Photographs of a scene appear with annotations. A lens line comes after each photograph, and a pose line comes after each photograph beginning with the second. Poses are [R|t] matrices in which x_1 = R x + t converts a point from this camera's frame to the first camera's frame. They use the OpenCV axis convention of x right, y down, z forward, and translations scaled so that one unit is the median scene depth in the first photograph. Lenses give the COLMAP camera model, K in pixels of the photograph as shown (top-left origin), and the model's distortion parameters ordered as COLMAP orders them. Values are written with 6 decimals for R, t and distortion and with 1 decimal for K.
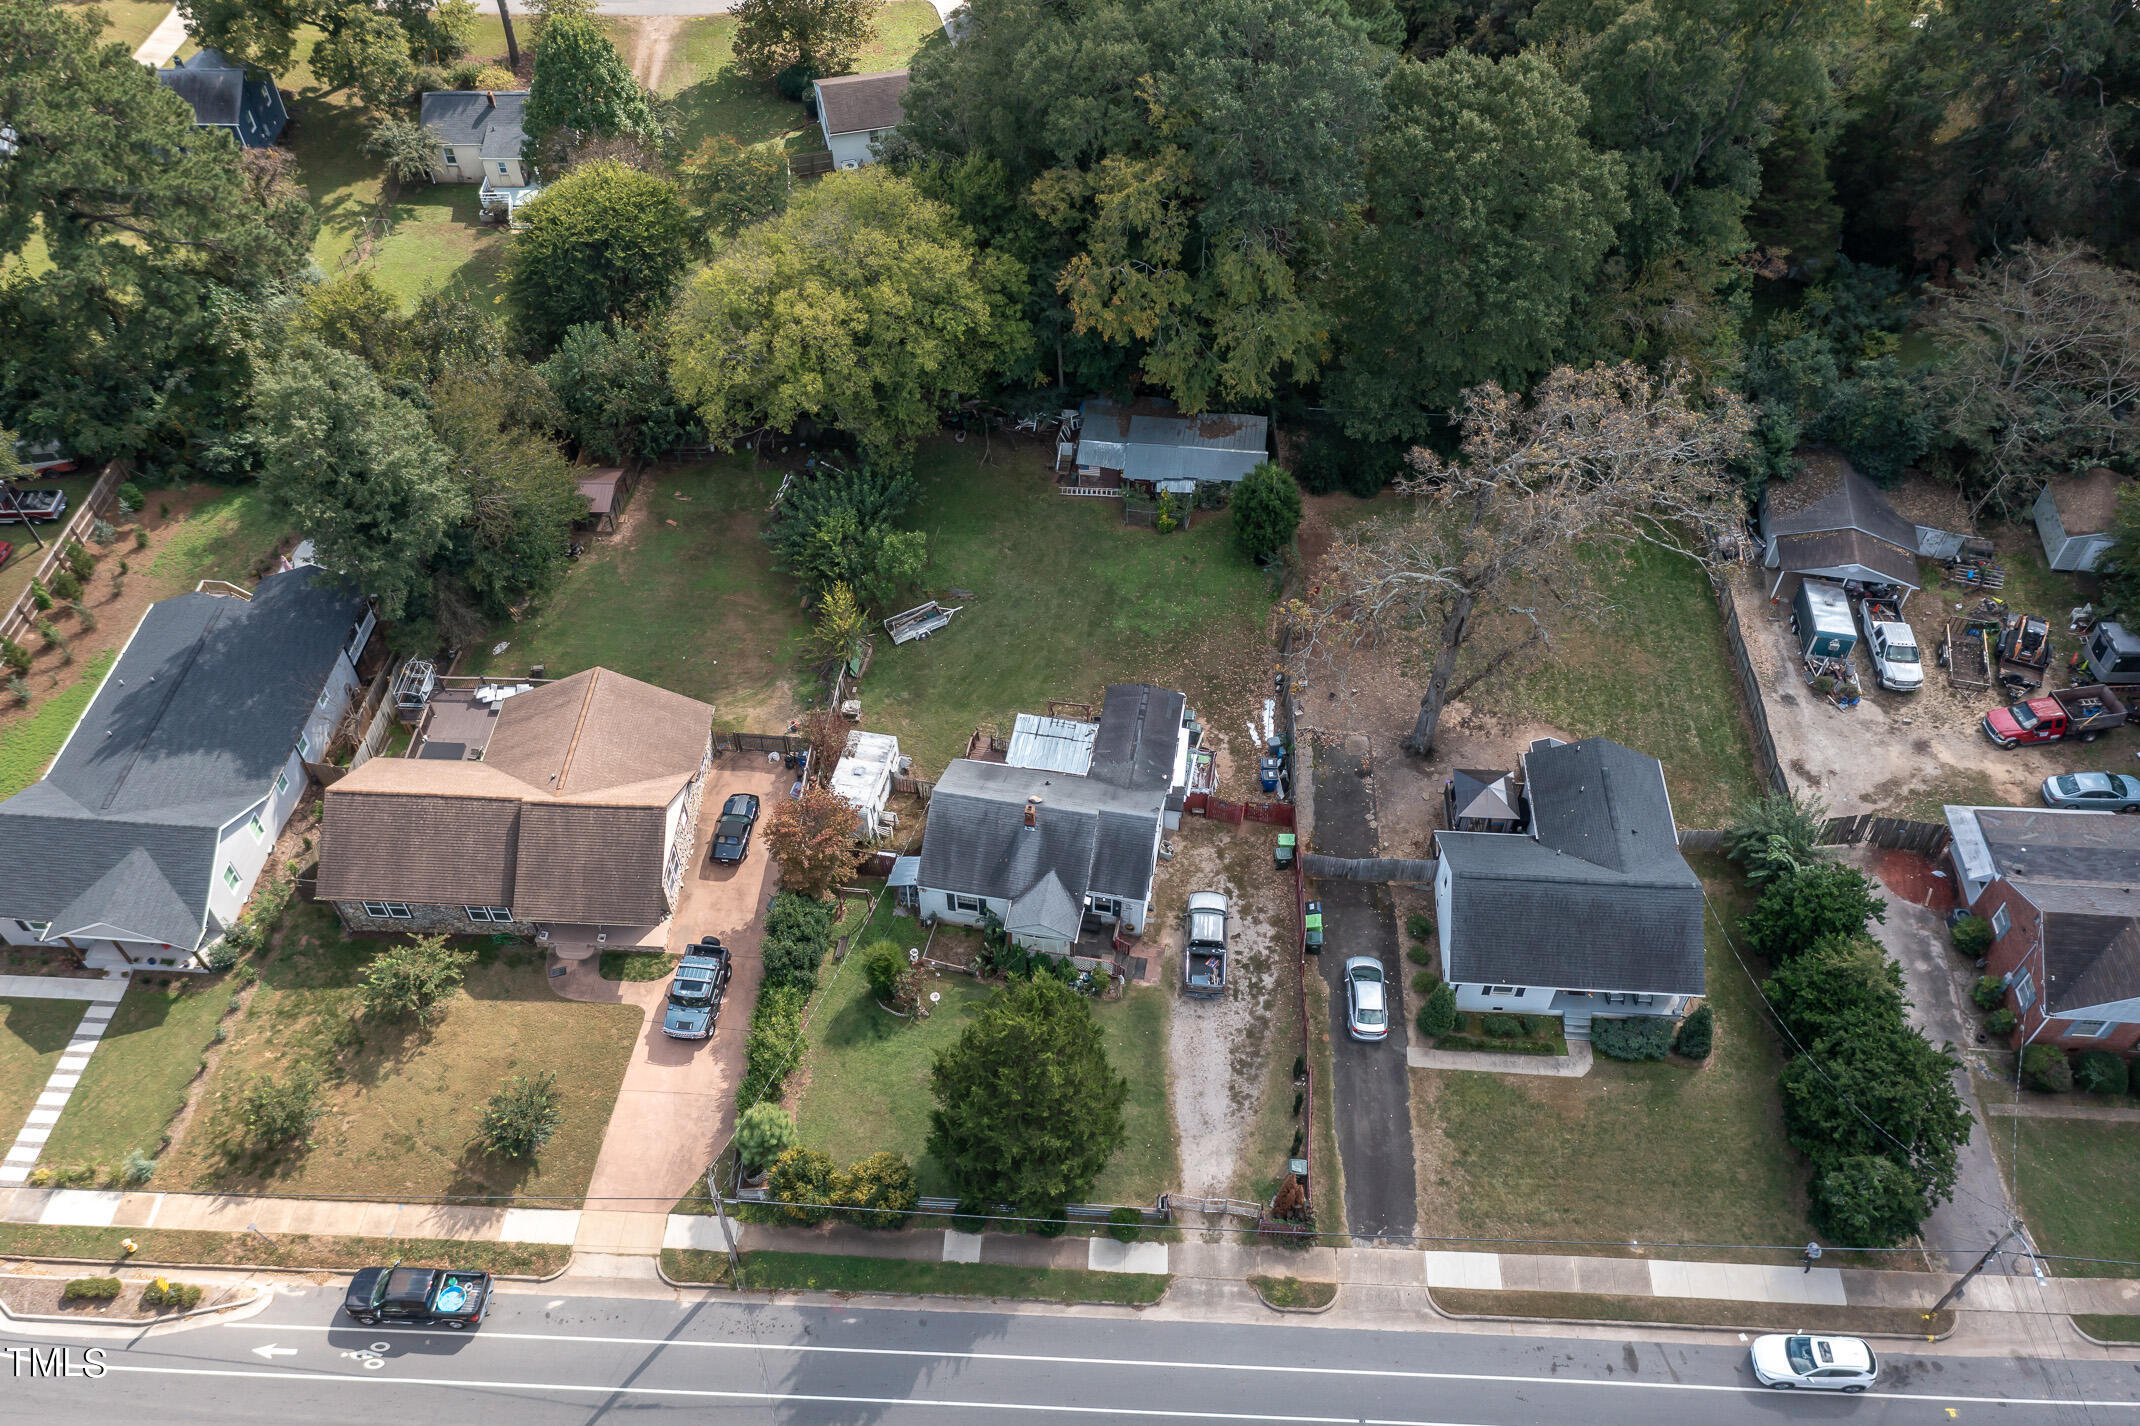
lens RADIAL K [[1681.6, 0, 1063.6], [0, 1681.6, 729.3], [0, 0, 1]] dist [-0.004142, 0.035468]
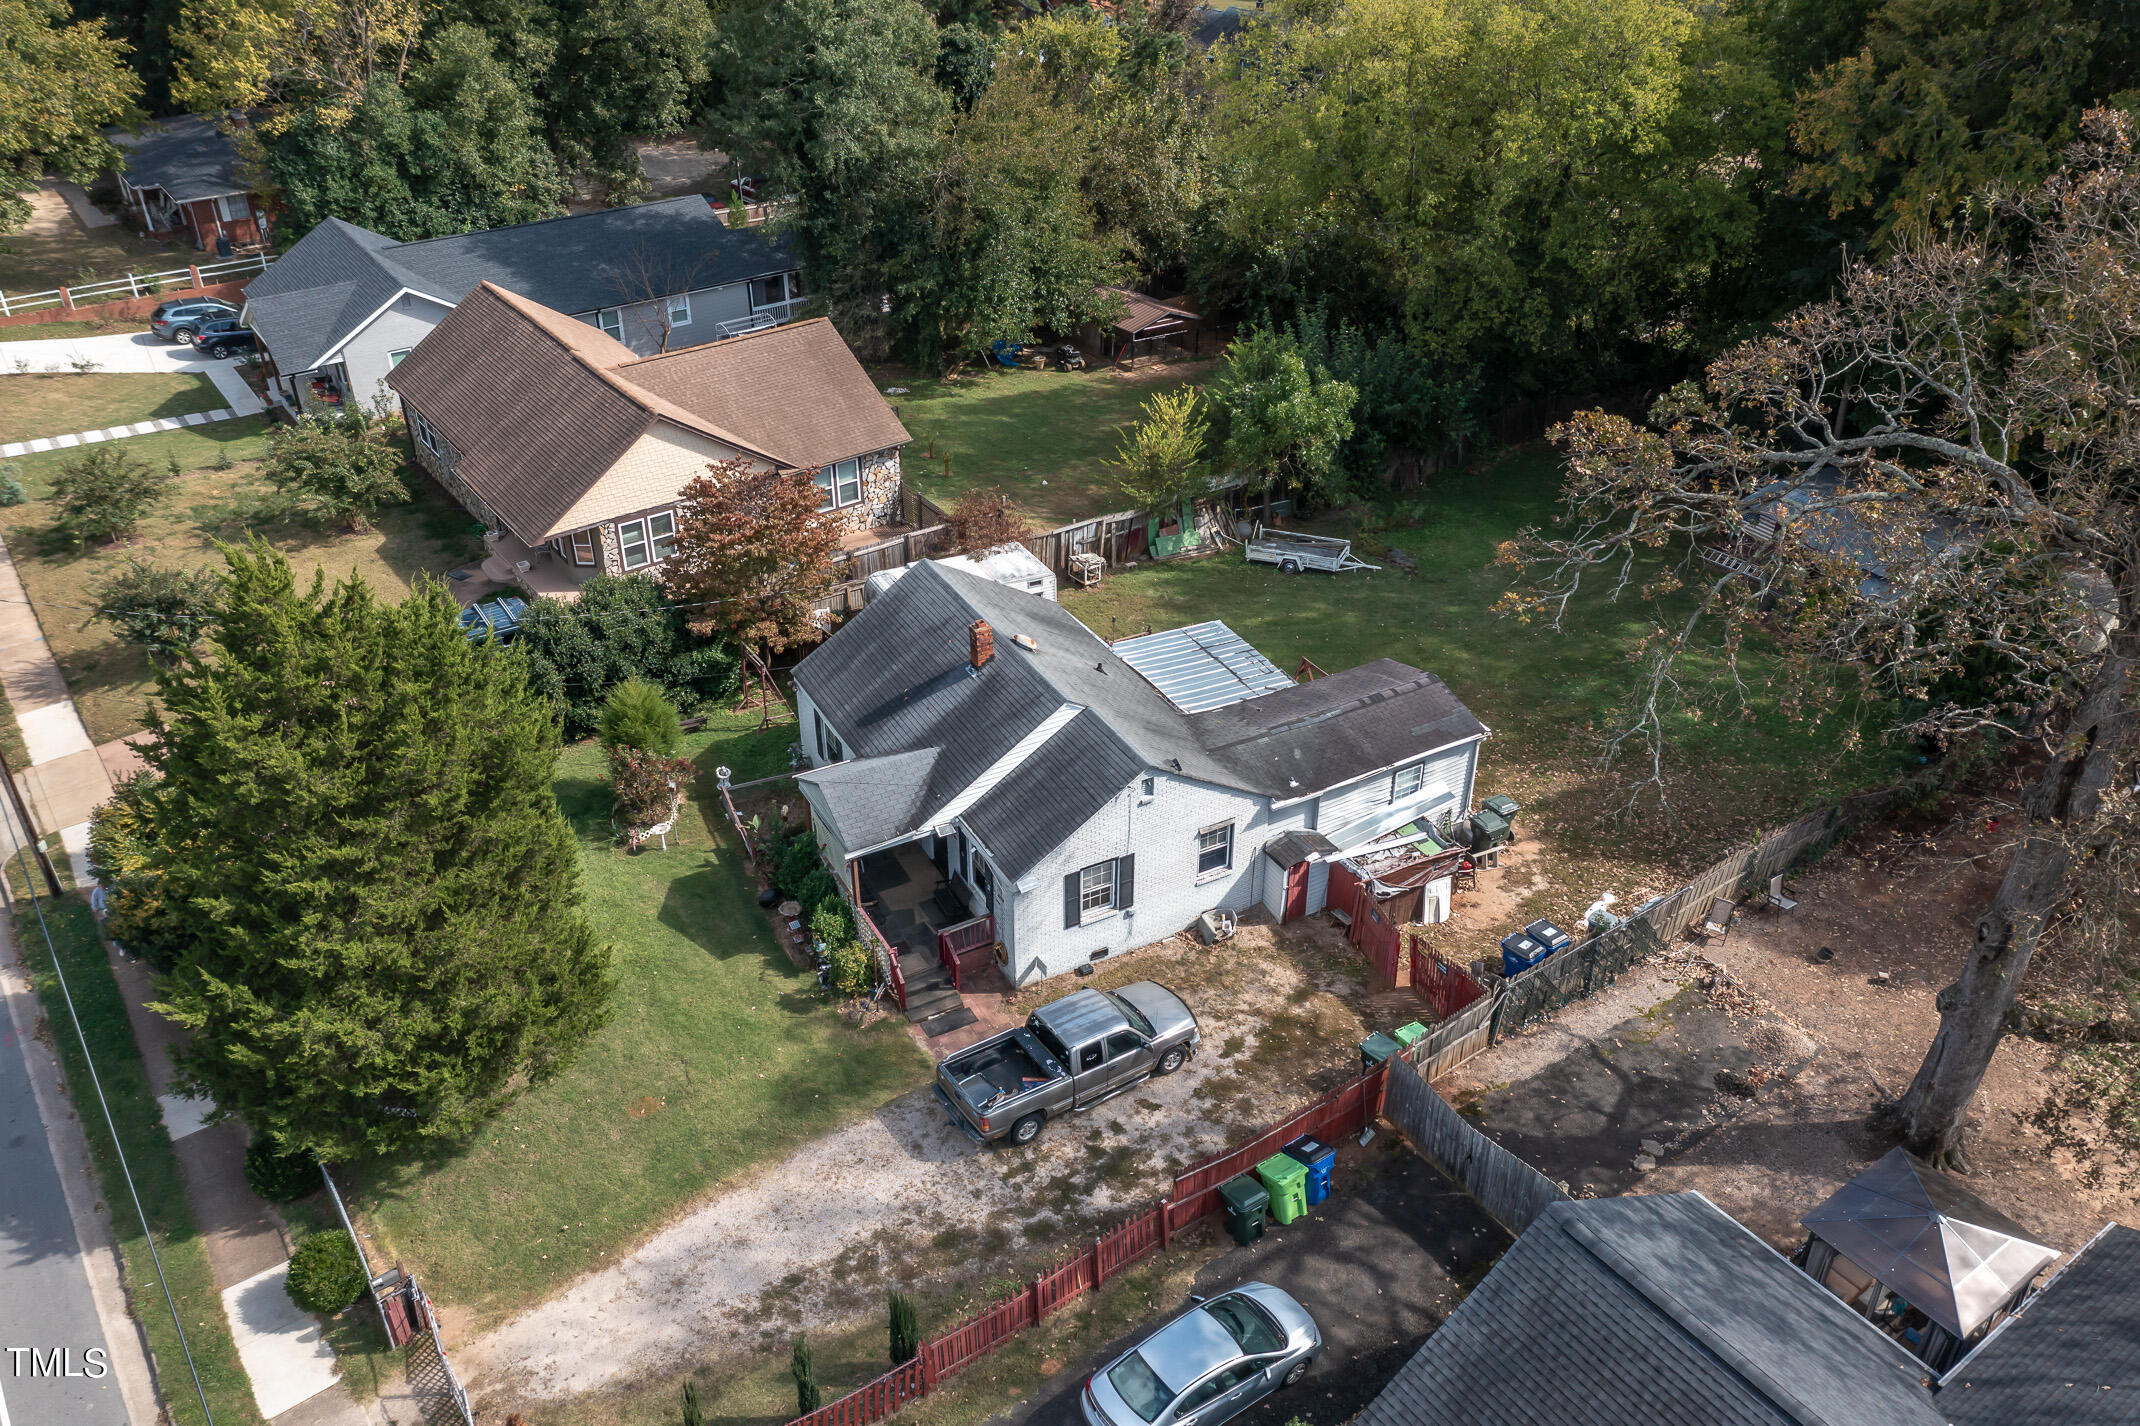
lens RADIAL K [[1681.6, 0, 1063.5], [0, 1681.6, 726.9], [0, 0, 1]] dist [-0.004142, 0.035468]
pose [[0.626839, 0.425048, -0.652999, 0.336486], [-0.594265, 0.802843, -0.047874, 0.079903], [0.503907, 0.418064, 0.755844, 0.629375]]
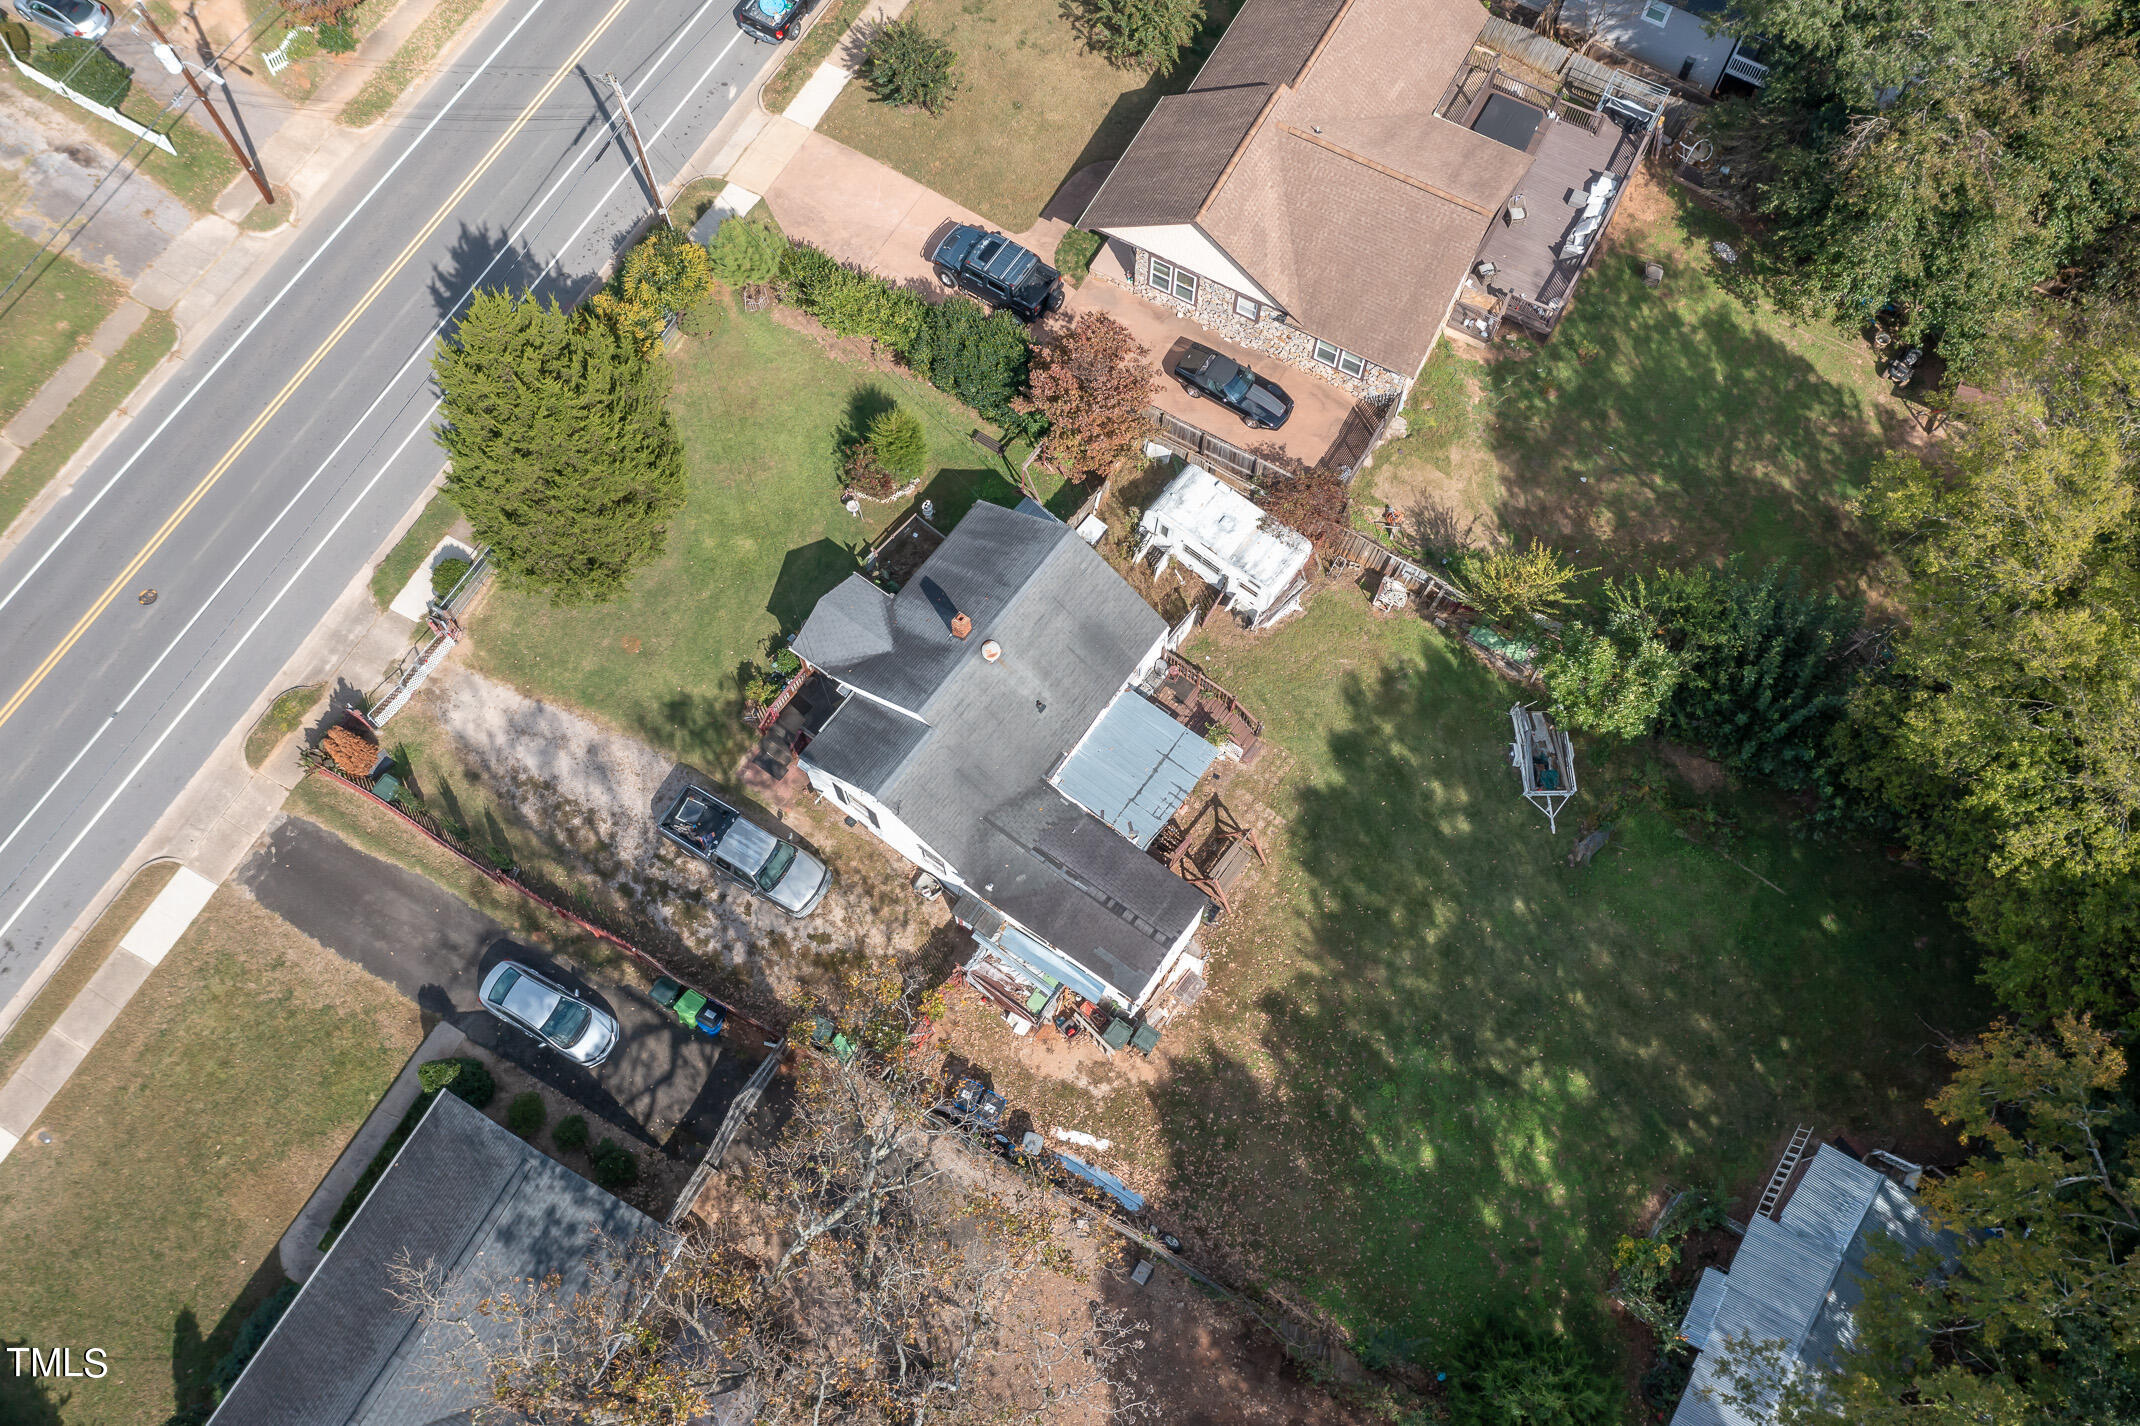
lens RADIAL K [[1681.6, 0, 1060.9], [0, 1681.6, 714.1], [0, 0, 1]] dist [-0.004142, 0.035468]
pose [[-0.436026, 0.835238, -0.335050, 0.211919], [-0.682690, -0.064413, 0.727864, -0.456076], [0.586358, 0.546103, 0.598294, 0.637306]]
